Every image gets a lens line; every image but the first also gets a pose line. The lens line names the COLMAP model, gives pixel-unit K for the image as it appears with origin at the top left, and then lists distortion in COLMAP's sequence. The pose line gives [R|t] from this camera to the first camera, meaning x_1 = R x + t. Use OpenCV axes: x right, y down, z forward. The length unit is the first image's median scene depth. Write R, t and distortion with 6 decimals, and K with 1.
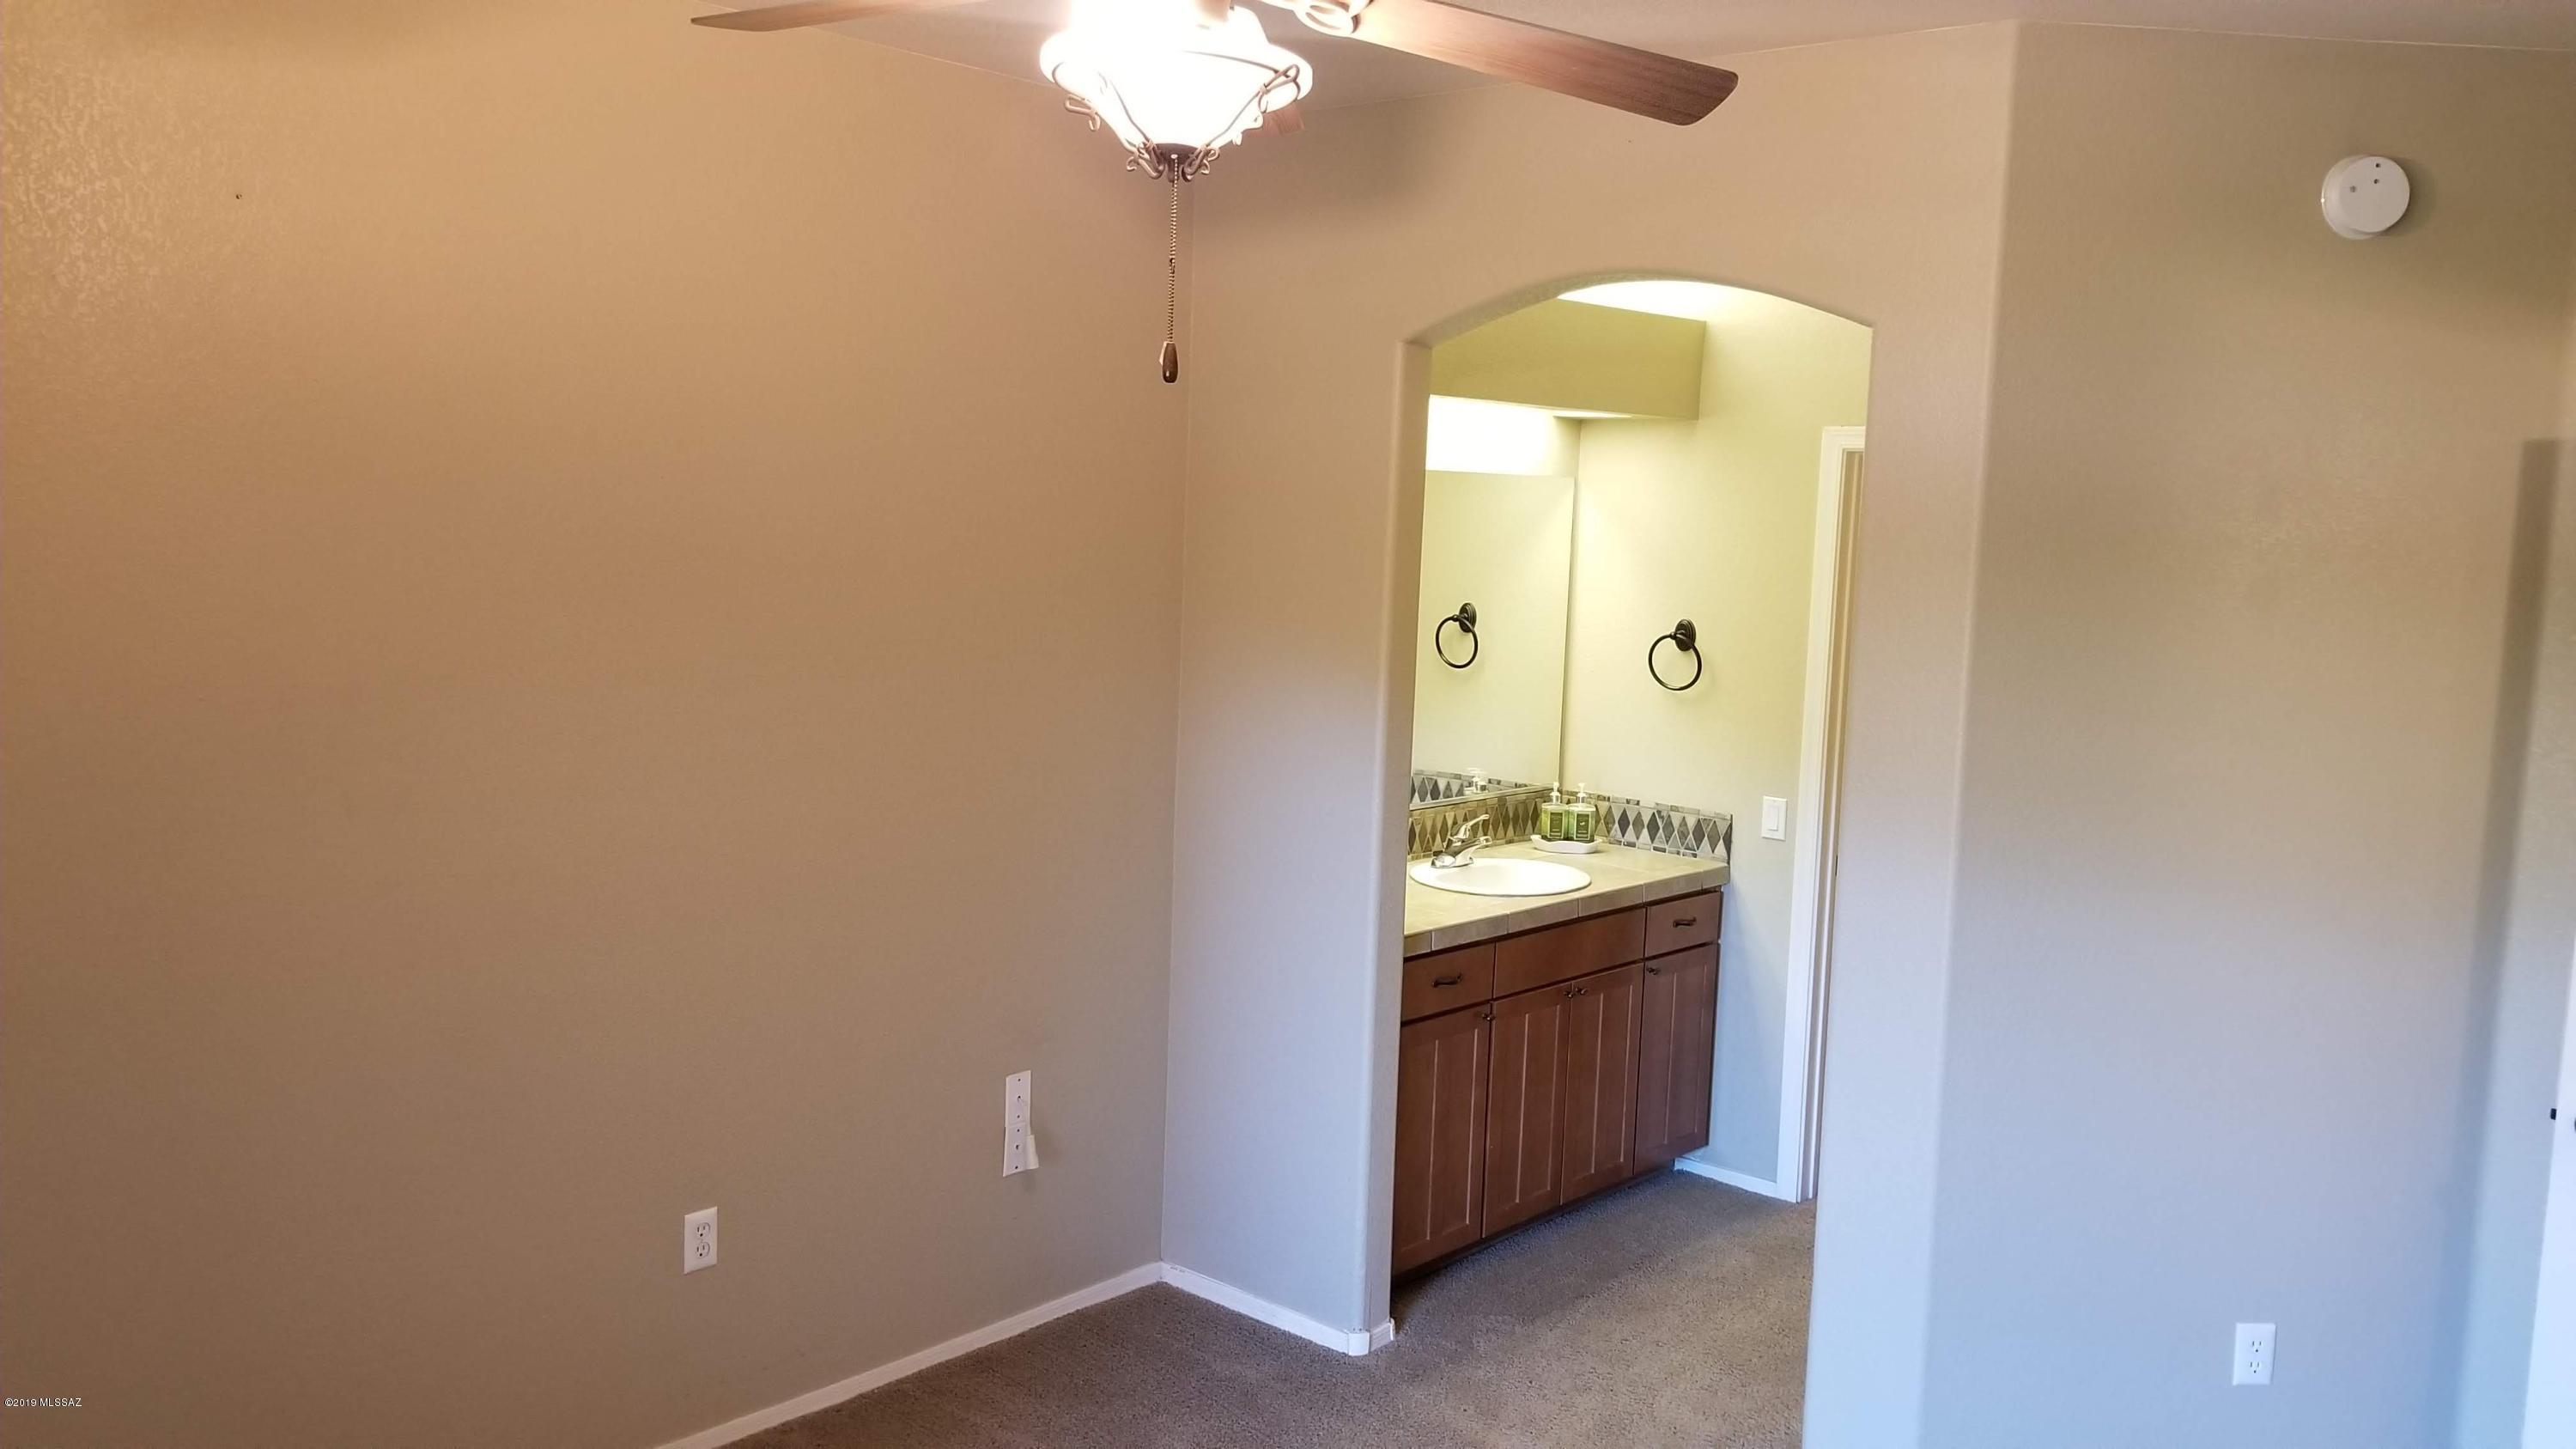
lens RADIAL K [[2010.2, 0, 1255.4], [0, 2010.2, 763.1], [0, 0, 1]] dist [0.110372, -0.258383]
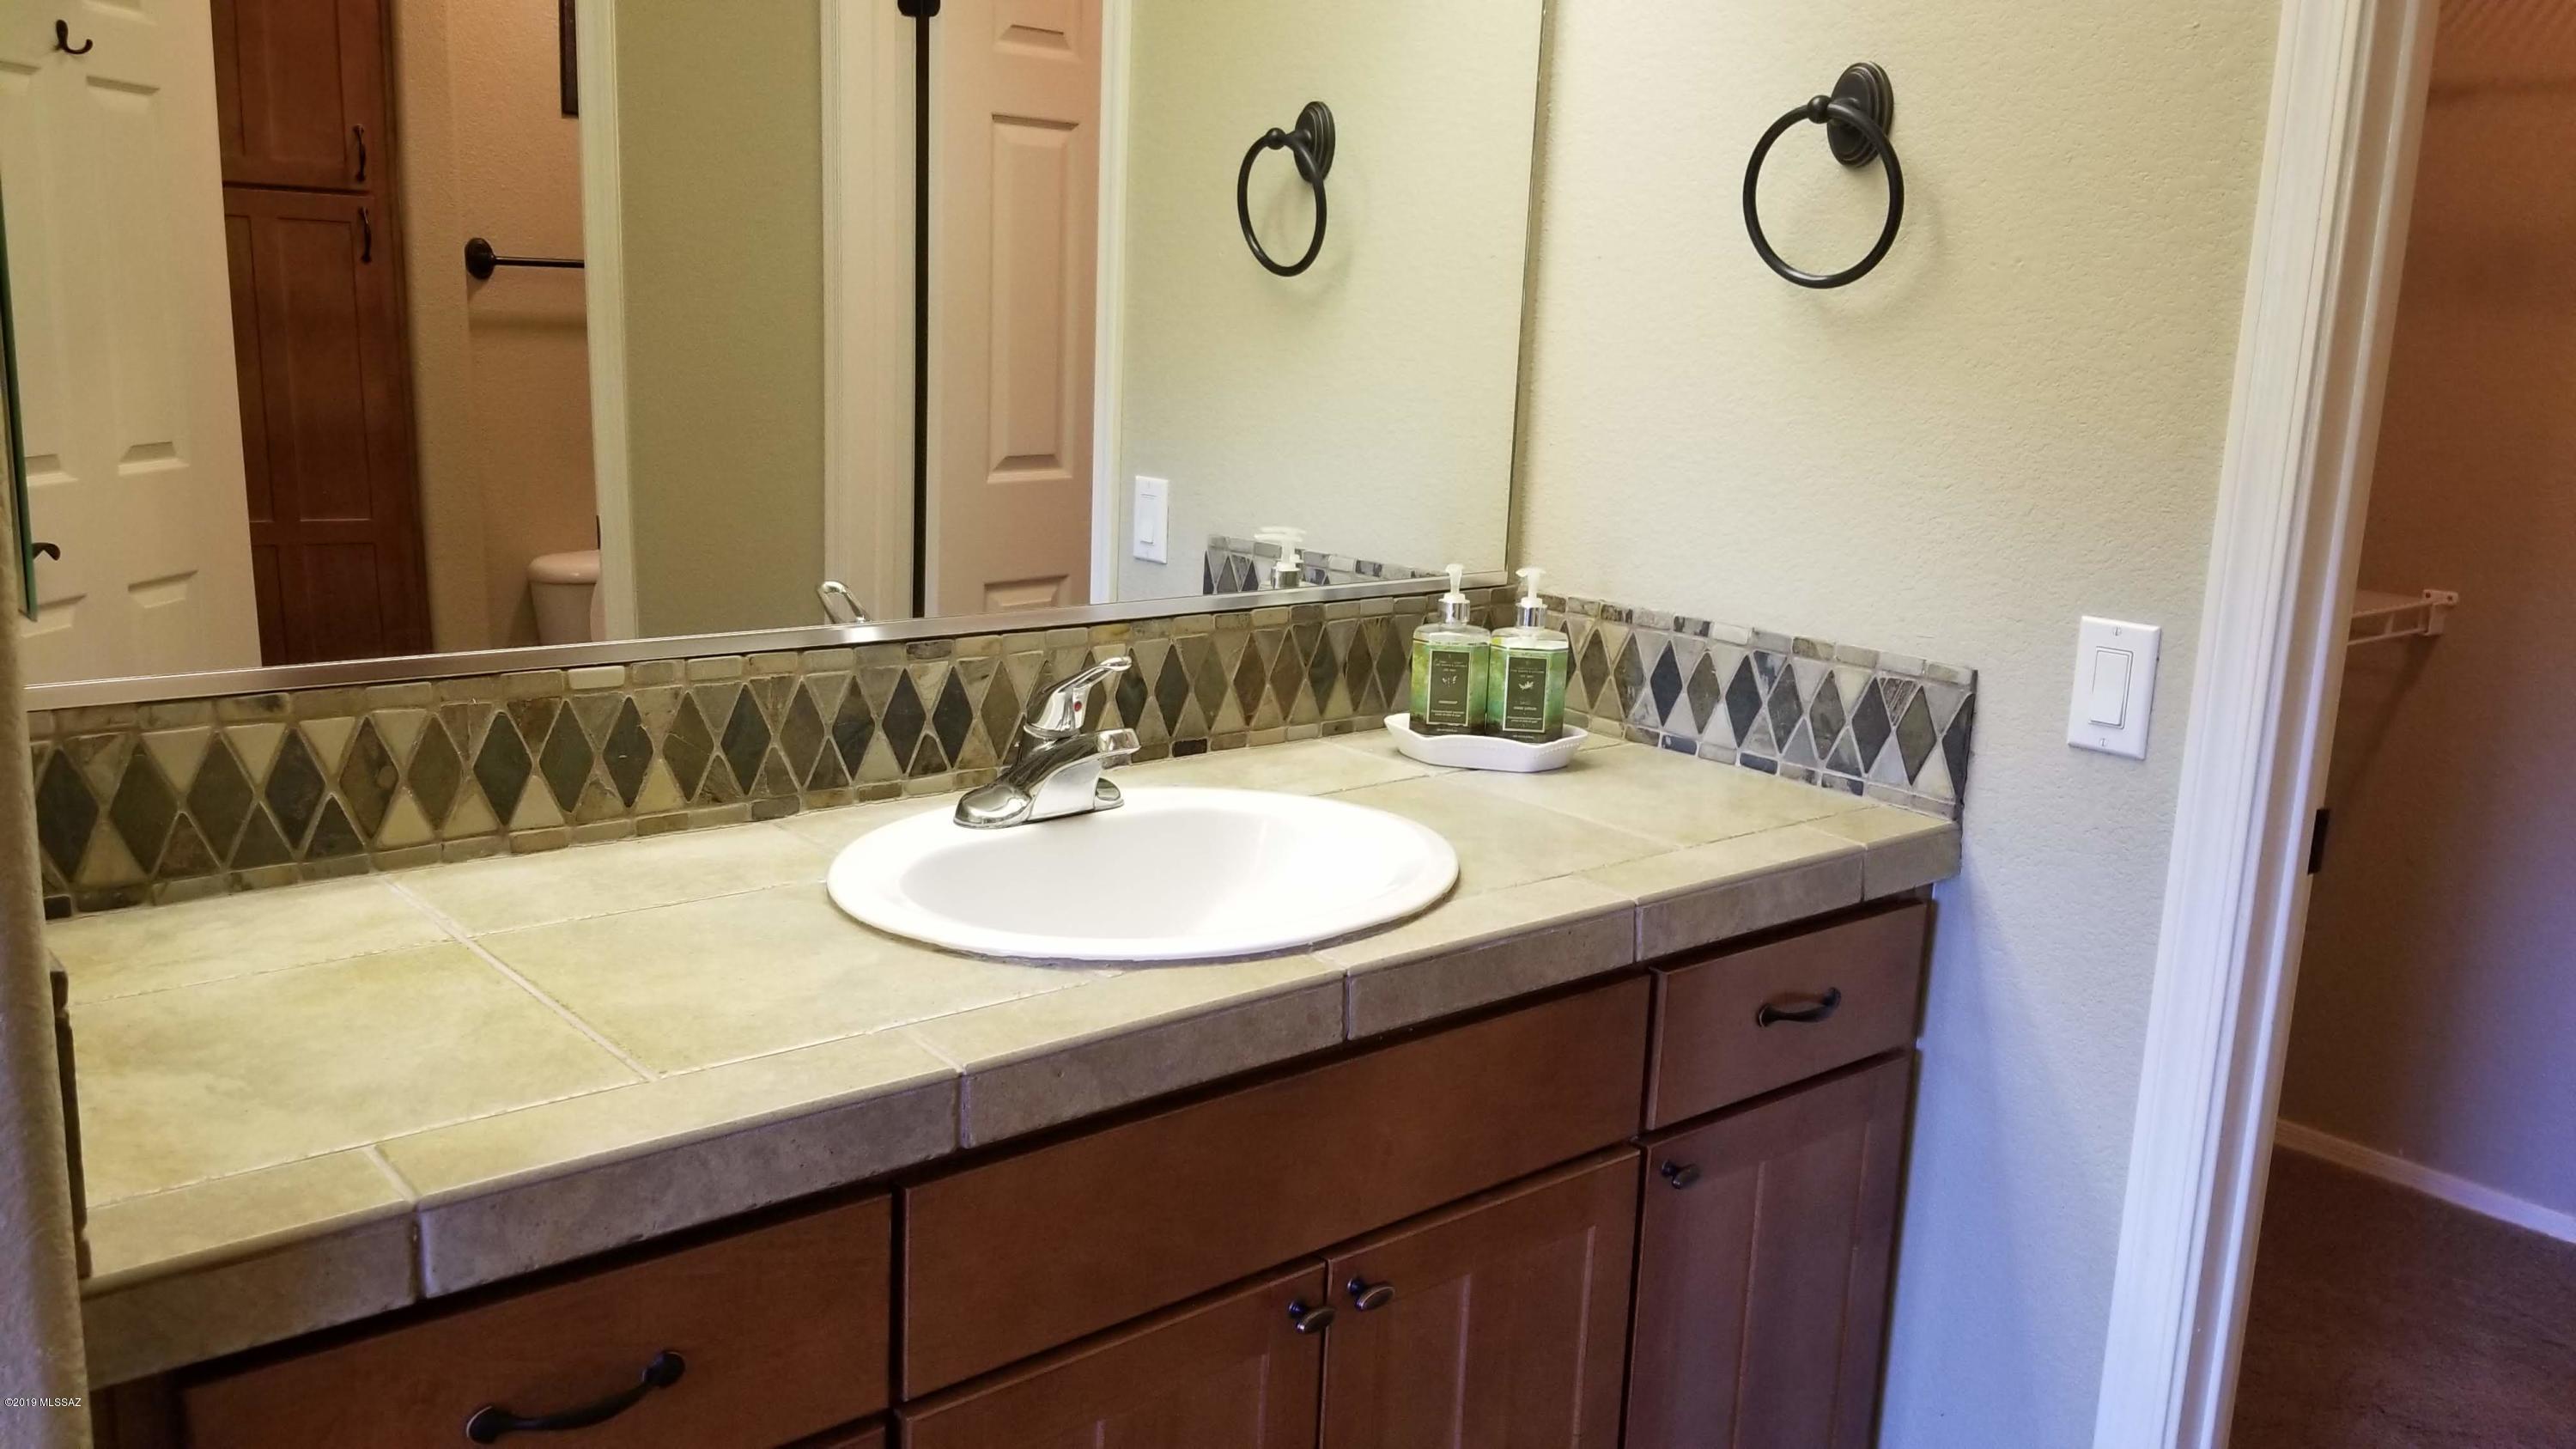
lens RADIAL K [[2010.2, 0, 1255.4], [0, 2010.2, 763.1], [0, 0, 1]] dist [0.110372, -0.258383]
pose [[0.989829, 0.031168, -0.138803, 0.164644], [-0.018485, 0.995611, 0.091746, 0.012428], [0.141053, -0.088247, 0.986061, 0.651943]]
